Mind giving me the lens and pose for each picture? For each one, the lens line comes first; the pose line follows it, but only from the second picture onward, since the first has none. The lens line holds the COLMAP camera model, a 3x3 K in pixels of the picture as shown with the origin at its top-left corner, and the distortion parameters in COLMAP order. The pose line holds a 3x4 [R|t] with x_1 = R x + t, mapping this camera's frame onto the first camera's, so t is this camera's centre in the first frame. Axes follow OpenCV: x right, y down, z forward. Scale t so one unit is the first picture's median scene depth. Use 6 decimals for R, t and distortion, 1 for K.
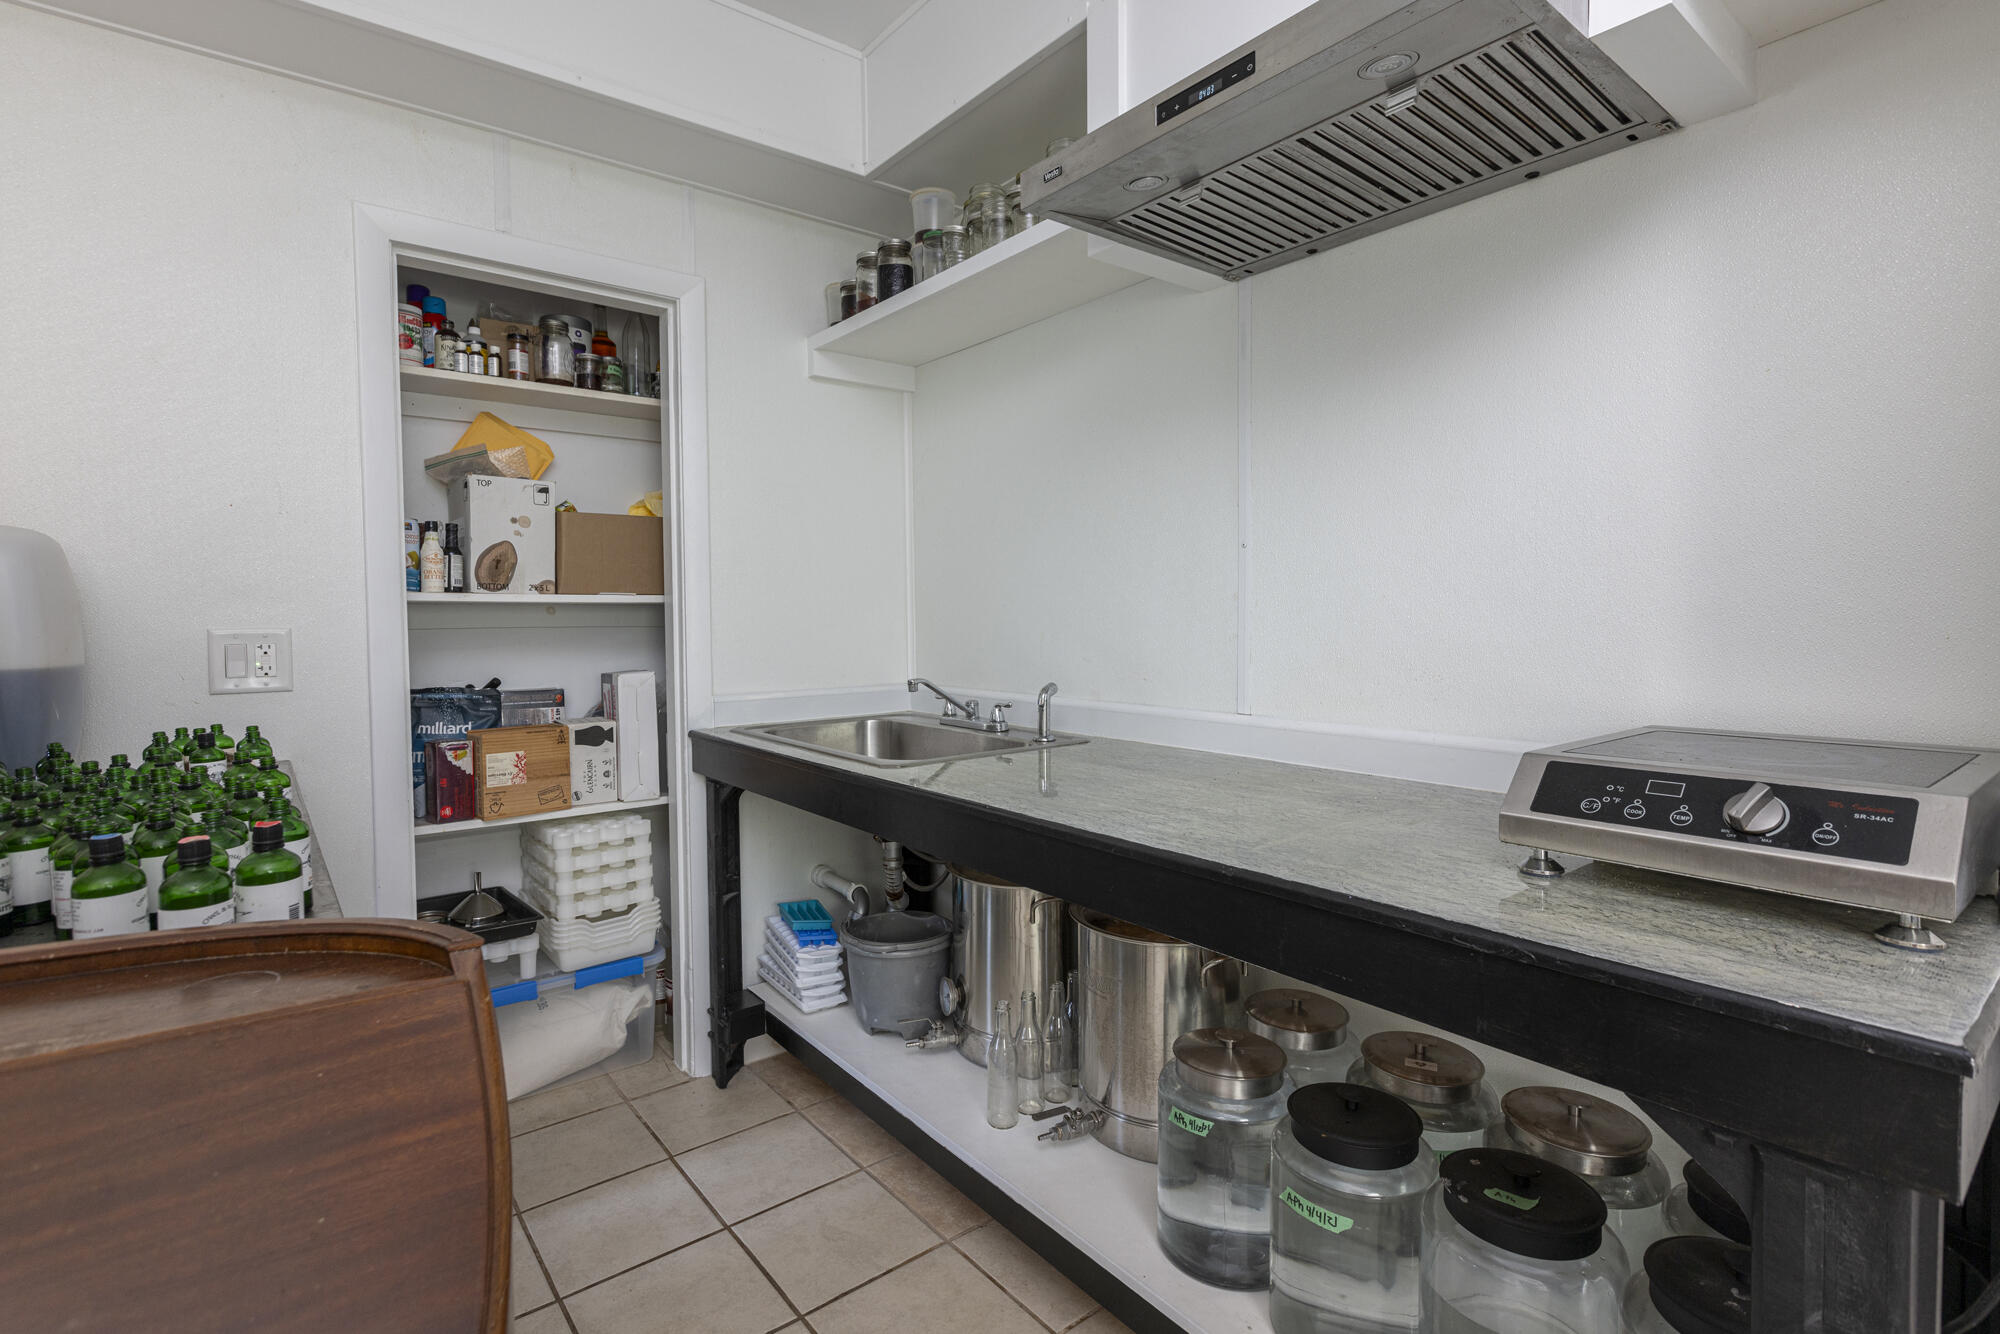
lens RADIAL K [[921.4, 0, 1002.7], [0, 921.4, 654.5], [0, 0, 1]] dist [-0.000817, -0.000176]
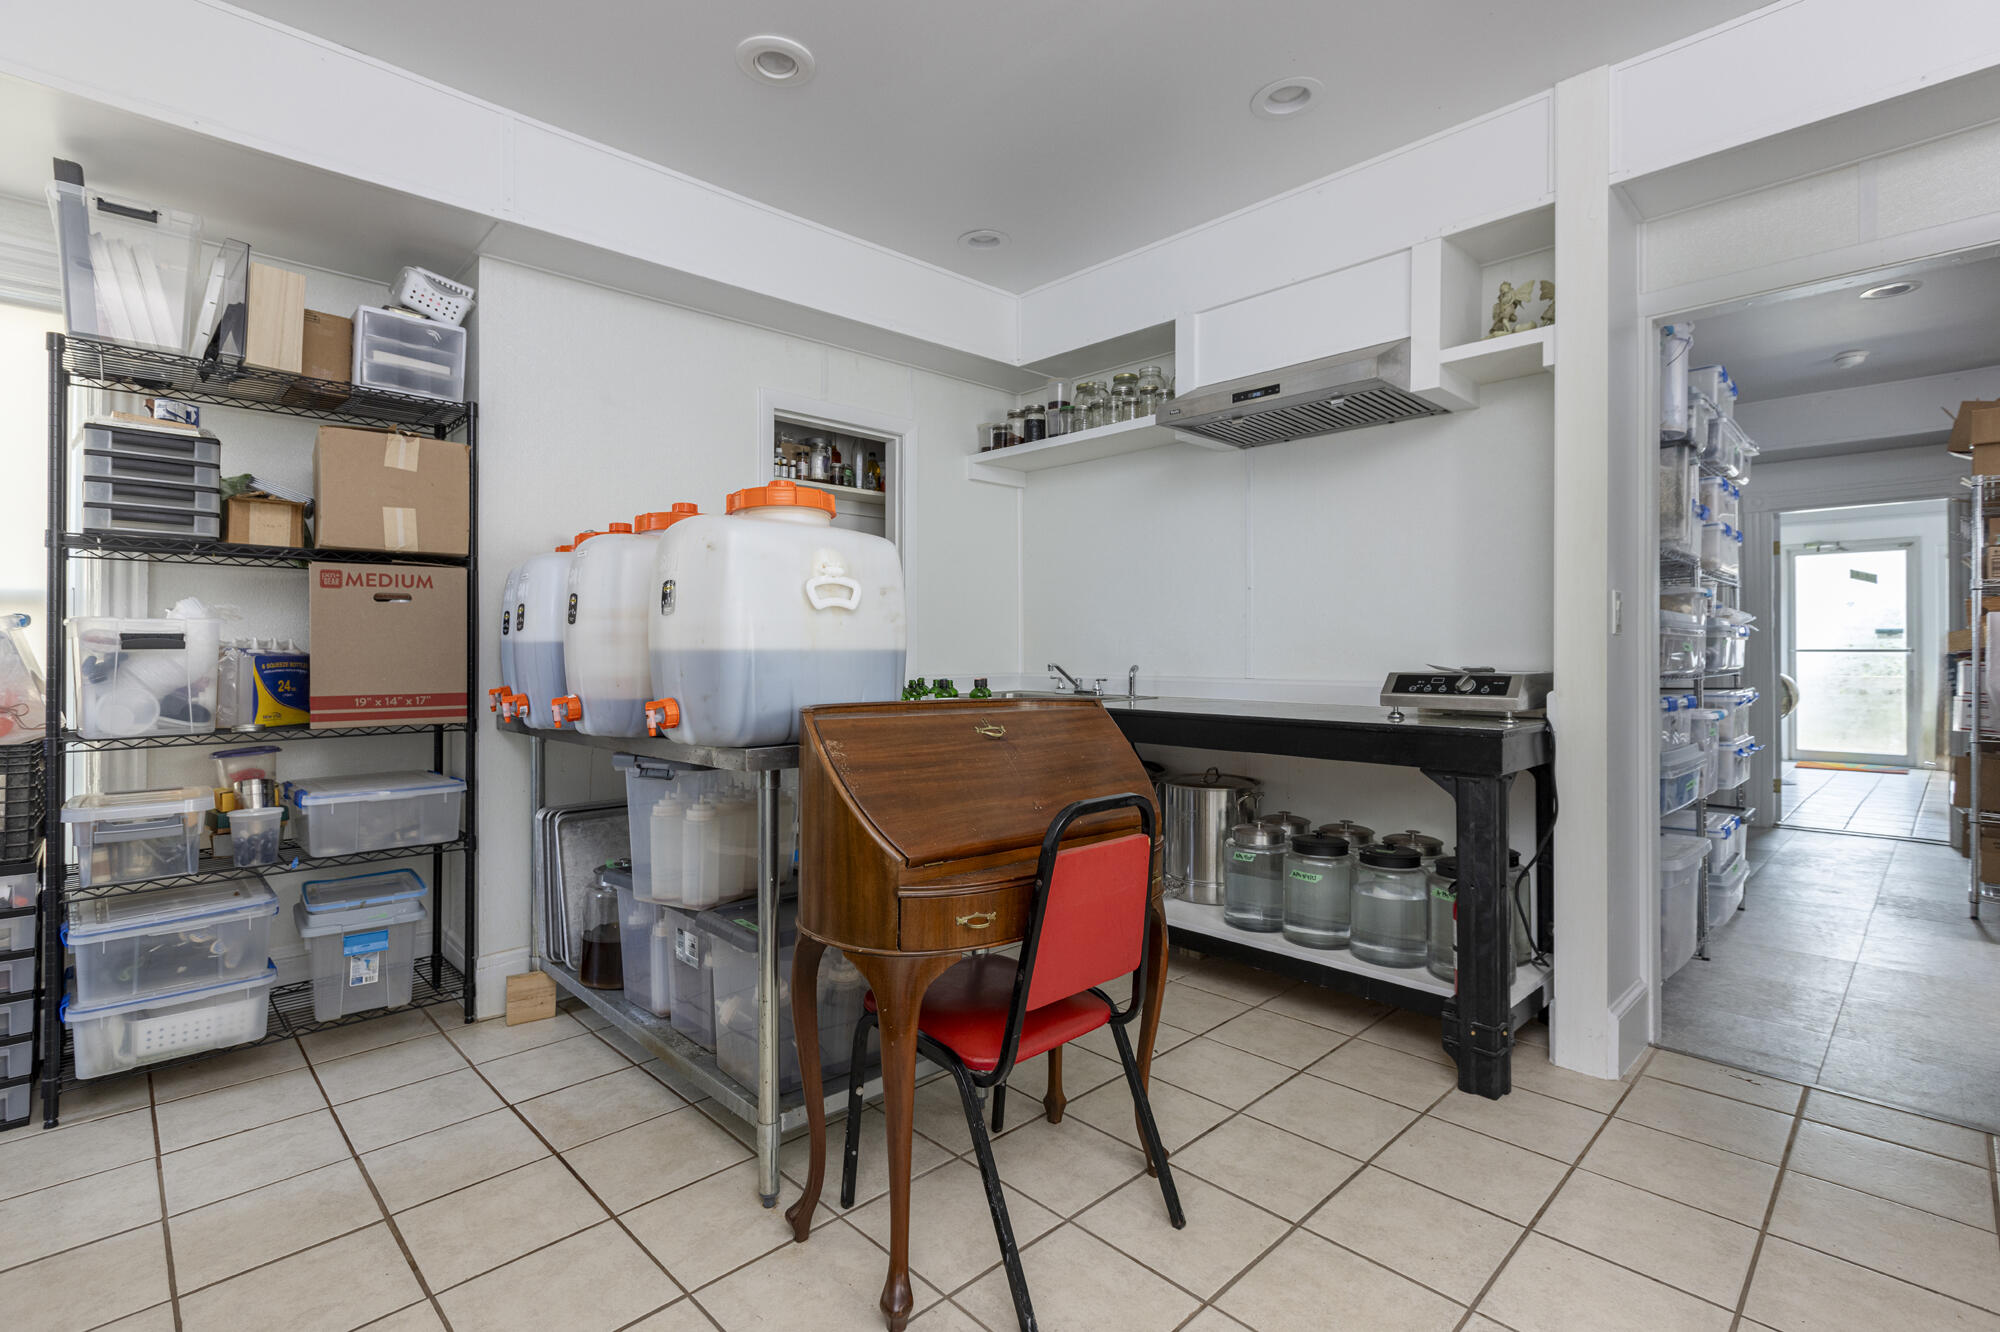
lens RADIAL K [[921.4, 0, 999.0], [0, 921.4, 662.2], [0, 0, 1]] dist [-0.000817, -0.000176]
pose [[0.994646, 0.005613, 0.103191, -0.352204], [-0.002354, 0.999495, -0.031678, 0.073632], [-0.103317, 0.031265, 0.994157, -0.650101]]
